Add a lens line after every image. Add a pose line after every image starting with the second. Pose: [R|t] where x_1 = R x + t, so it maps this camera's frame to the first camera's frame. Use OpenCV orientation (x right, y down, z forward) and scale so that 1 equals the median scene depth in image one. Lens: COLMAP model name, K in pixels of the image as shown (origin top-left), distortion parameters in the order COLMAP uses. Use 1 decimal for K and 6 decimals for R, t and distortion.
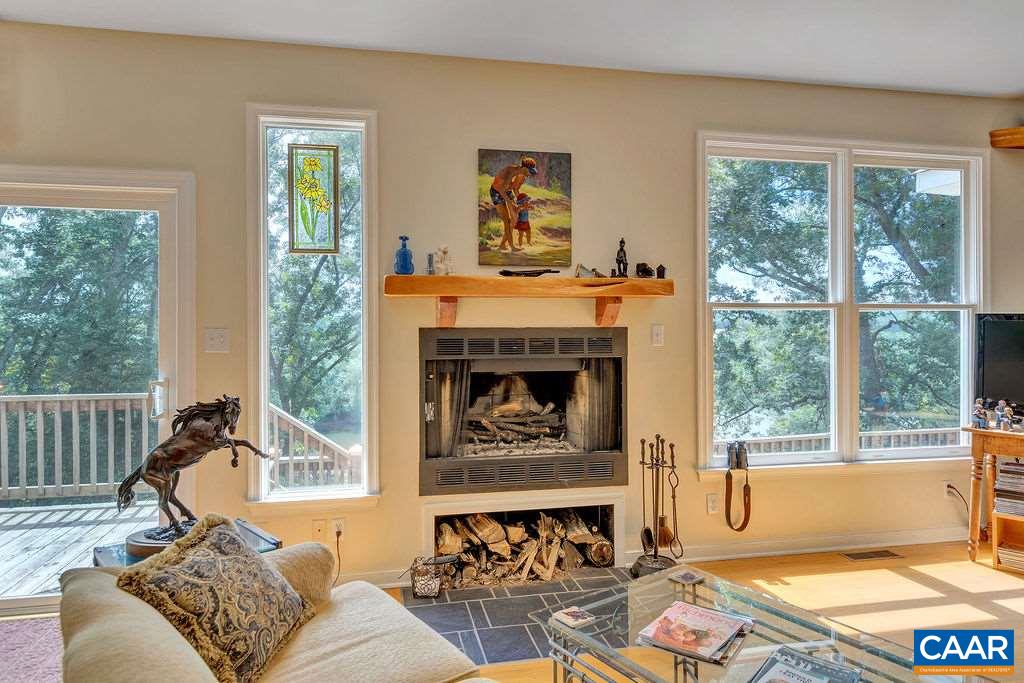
lens RADIAL K [[708.9, 0, 508.7], [0, 708.9, 335.6], [0, 0, 1]] dist [-0.002851, -0.000930]
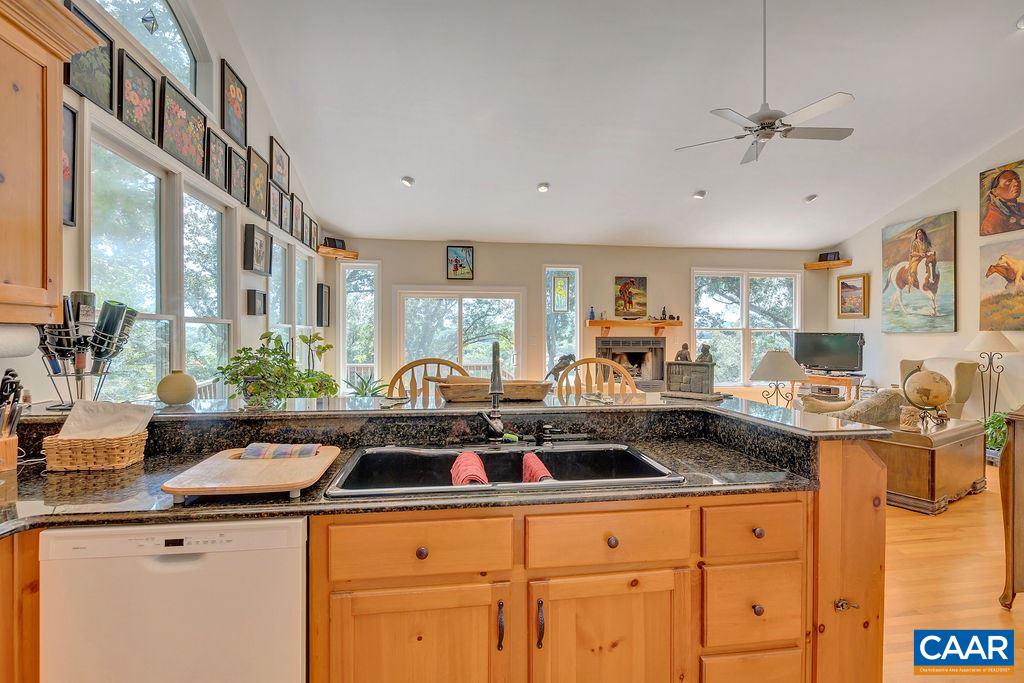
lens RADIAL K [[491.5, 0, 518.4], [0, 491.5, 343.6], [0, 0, 1]] dist [0.001538, 0.000341]
pose [[0.997645, 0.005610, -0.068366, -0.300209], [-0.005366, 0.999979, 0.003747, 0.011224], [0.068386, -0.003372, 0.997653, -1.059446]]
